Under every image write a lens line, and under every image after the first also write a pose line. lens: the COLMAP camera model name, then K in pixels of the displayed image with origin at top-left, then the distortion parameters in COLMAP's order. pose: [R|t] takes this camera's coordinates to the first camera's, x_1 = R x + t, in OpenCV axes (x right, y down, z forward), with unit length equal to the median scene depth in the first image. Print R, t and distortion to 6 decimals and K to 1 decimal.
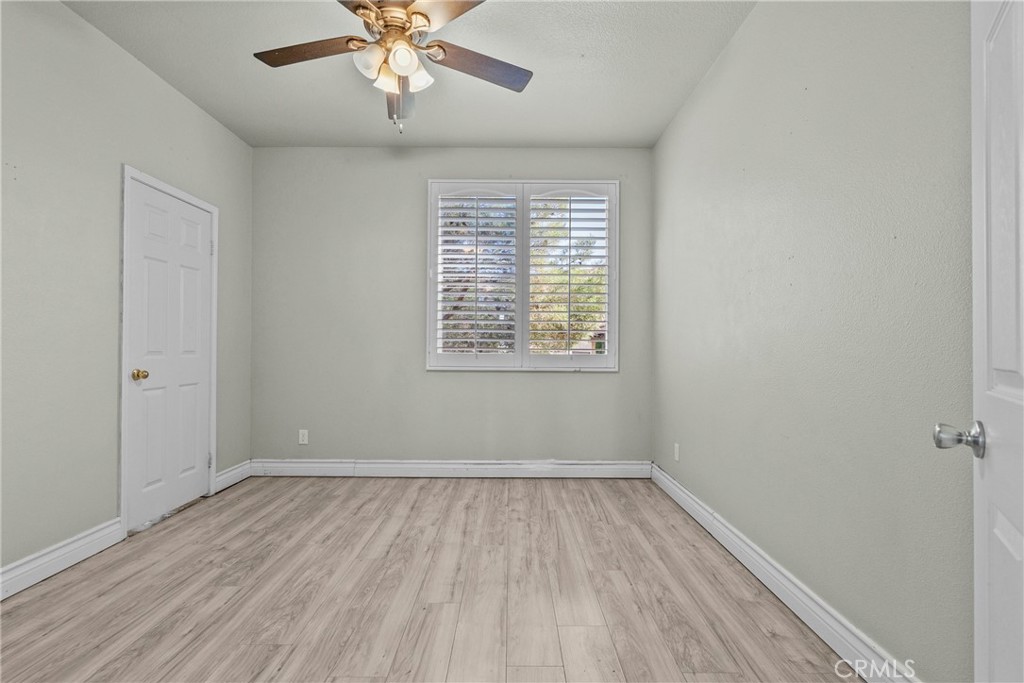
lens RADIAL K [[467.8, 0, 511.0], [0, 467.8, 342.1], [0, 0, 1]] dist [-0.004855, 0.001865]
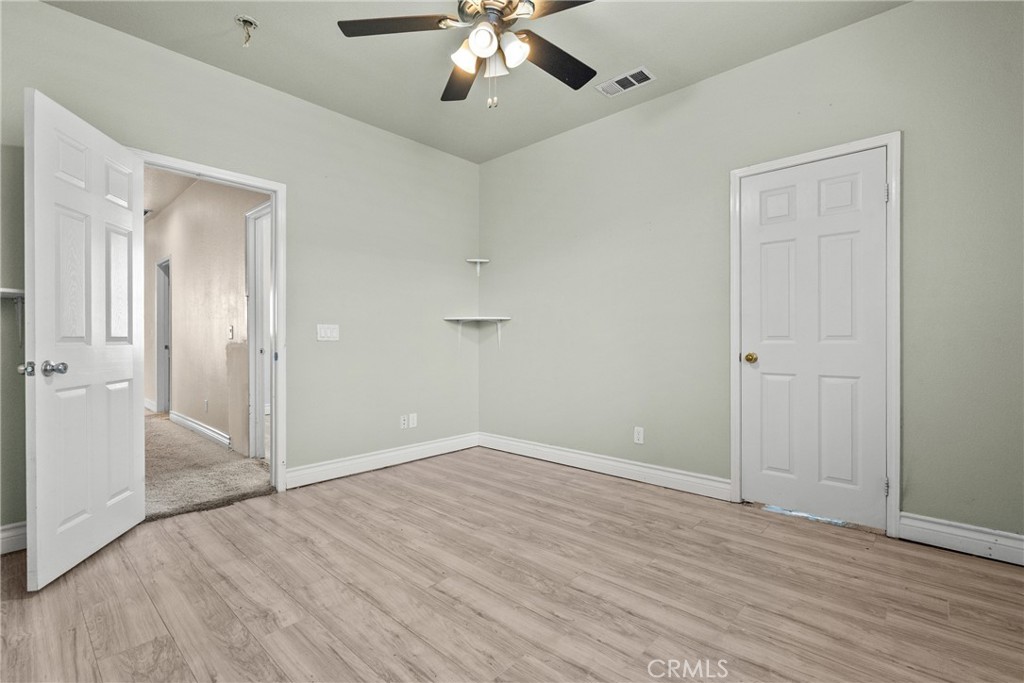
lens RADIAL K [[467.8, 0, 507.9], [0, 467.8, 340.5], [0, 0, 1]] dist [-0.004855, 0.001865]
pose [[-0.682097, 0.001290, -0.731260, 0.402556], [0.006663, 0.999968, -0.004451, 0.035913], [0.731231, -0.007909, -0.682084, 1.496237]]
